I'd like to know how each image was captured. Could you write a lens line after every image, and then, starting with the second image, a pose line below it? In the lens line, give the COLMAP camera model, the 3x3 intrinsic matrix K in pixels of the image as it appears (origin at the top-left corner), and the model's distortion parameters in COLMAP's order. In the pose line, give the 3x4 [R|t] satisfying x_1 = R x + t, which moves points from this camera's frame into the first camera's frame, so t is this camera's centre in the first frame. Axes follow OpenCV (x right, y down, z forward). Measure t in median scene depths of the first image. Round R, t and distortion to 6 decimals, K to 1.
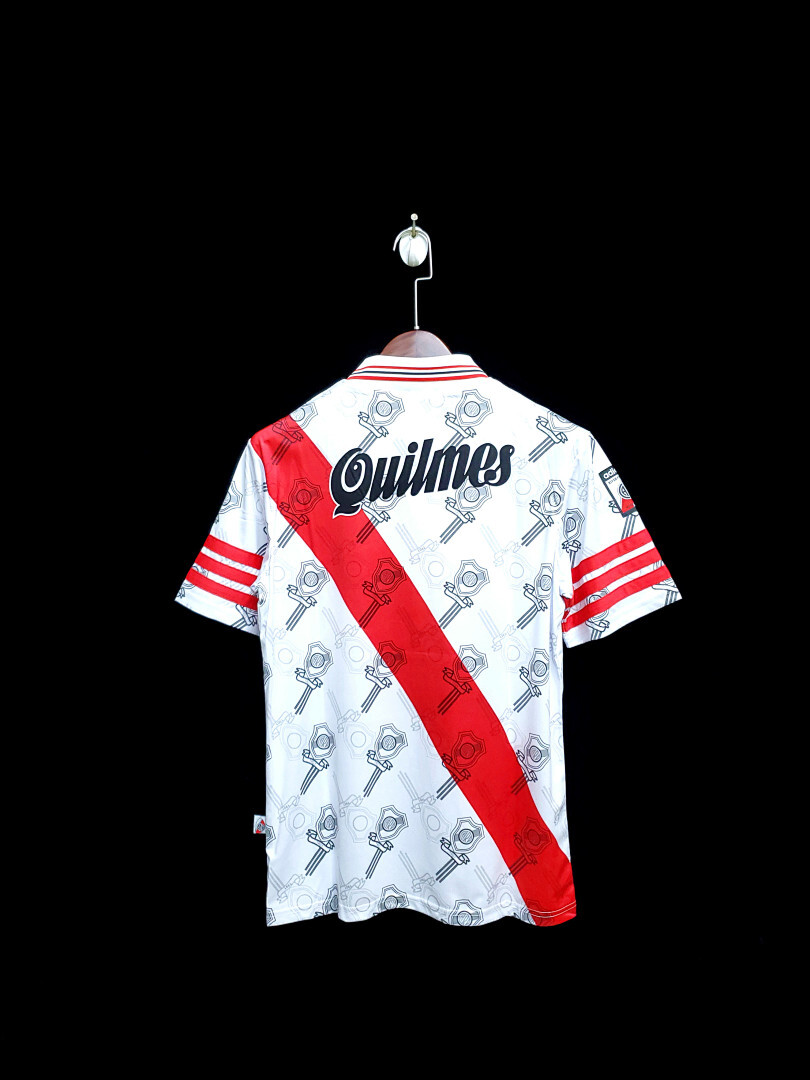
lens RADIAL K [[896.5, 0, 408.3], [0, 896.5, 537.2], [0, 0, 1]] dist [-0.026650, -0.011574]
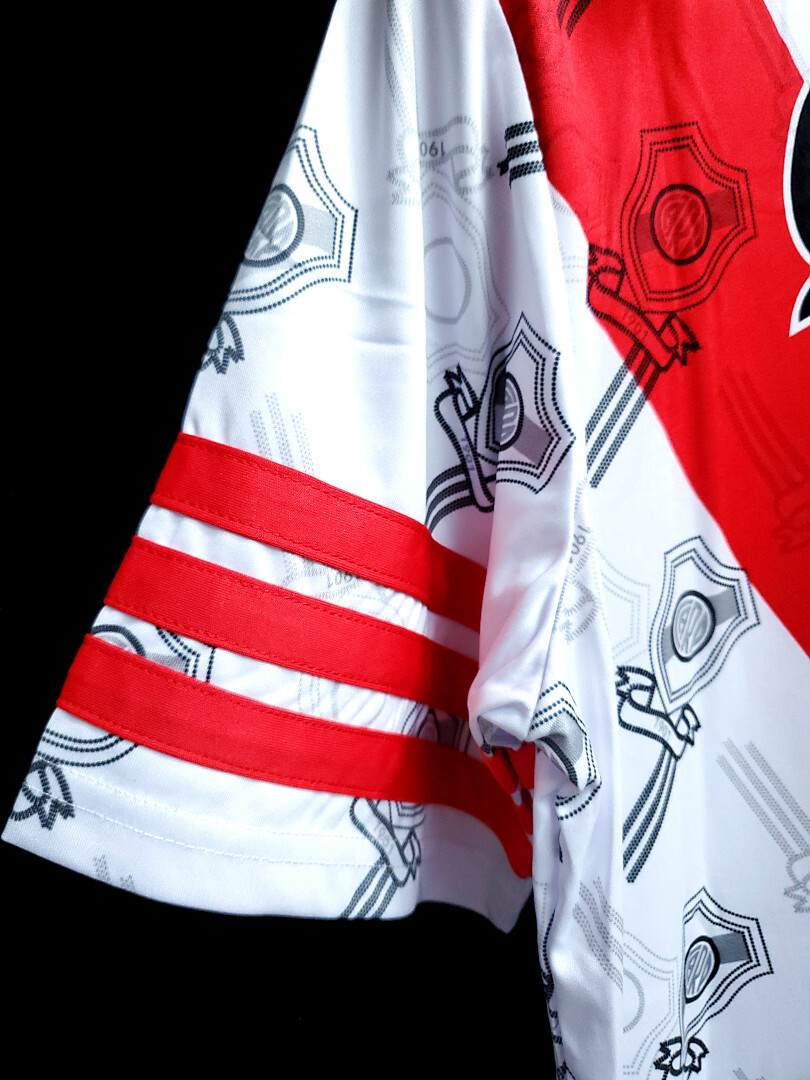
lens RADIAL K [[896.5, 0, 397.8], [0, 896.5, 547.4], [0, 0, 1]] dist [-0.026650, -0.011574]
pose [[0.928233, -0.078646, 0.363591, -0.243145], [0.060522, 0.996302, 0.060992, 0.010356], [-0.367044, -0.034610, 0.929560, 0.804942]]
